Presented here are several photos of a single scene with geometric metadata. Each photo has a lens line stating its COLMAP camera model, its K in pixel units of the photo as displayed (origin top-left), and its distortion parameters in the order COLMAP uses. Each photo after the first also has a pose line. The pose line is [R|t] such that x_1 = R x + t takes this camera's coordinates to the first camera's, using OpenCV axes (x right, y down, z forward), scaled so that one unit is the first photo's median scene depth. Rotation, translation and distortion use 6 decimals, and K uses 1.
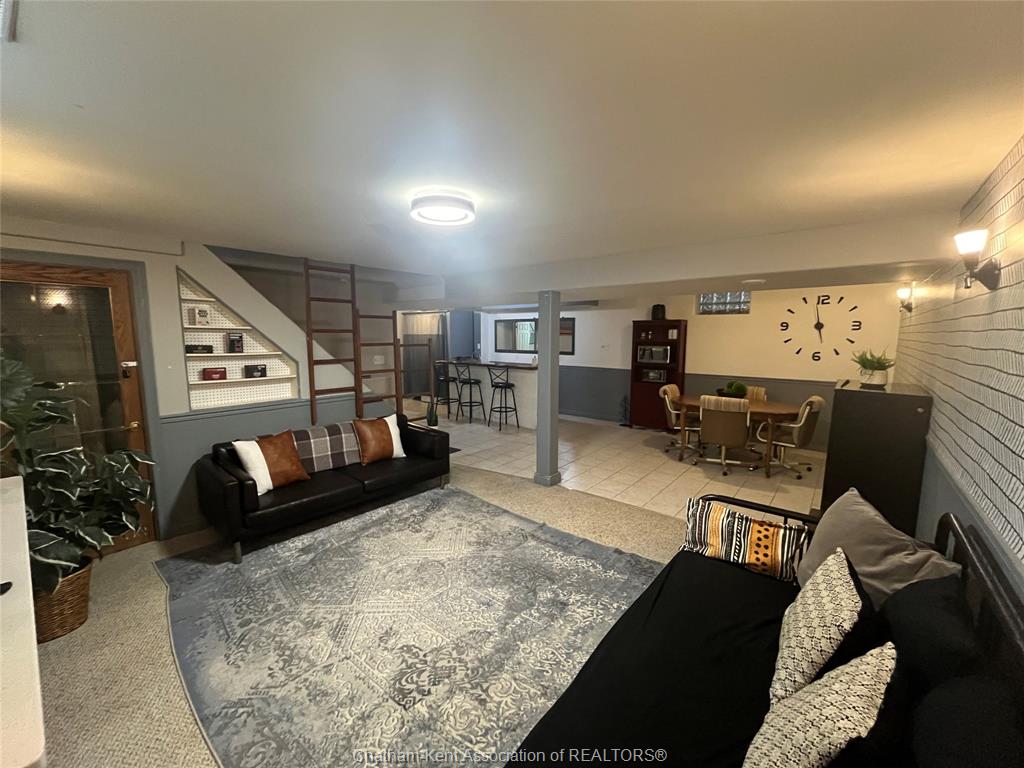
lens RADIAL K [[413.2, 0, 511.7], [0, 413.2, 385.6], [0, 0, 1]] dist [0.000911, 0.000038]
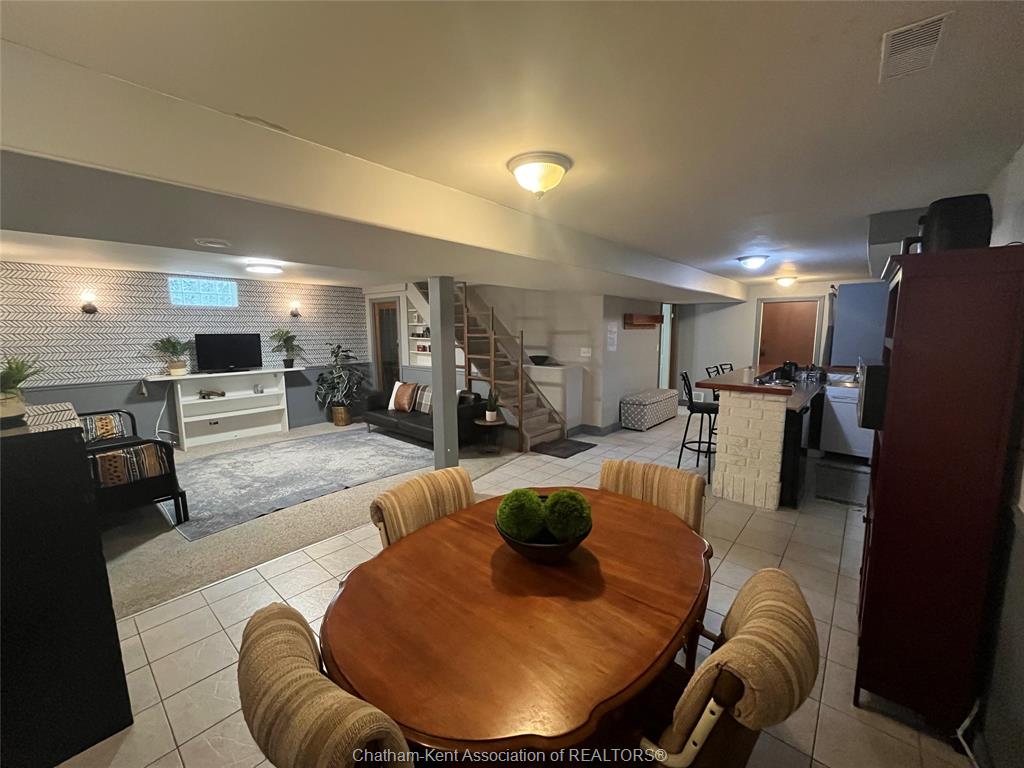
lens RADIAL K [[413.2, 0, 511.9], [0, 413.2, 383.6], [0, 0, 1]] dist [0.000911, 0.000038]
pose [[-0.025637, 0.130560, -0.991109, 1.193365], [-0.116979, 0.984232, 0.132680, -0.169978], [0.992803, 0.119340, -0.009960, 1.433214]]
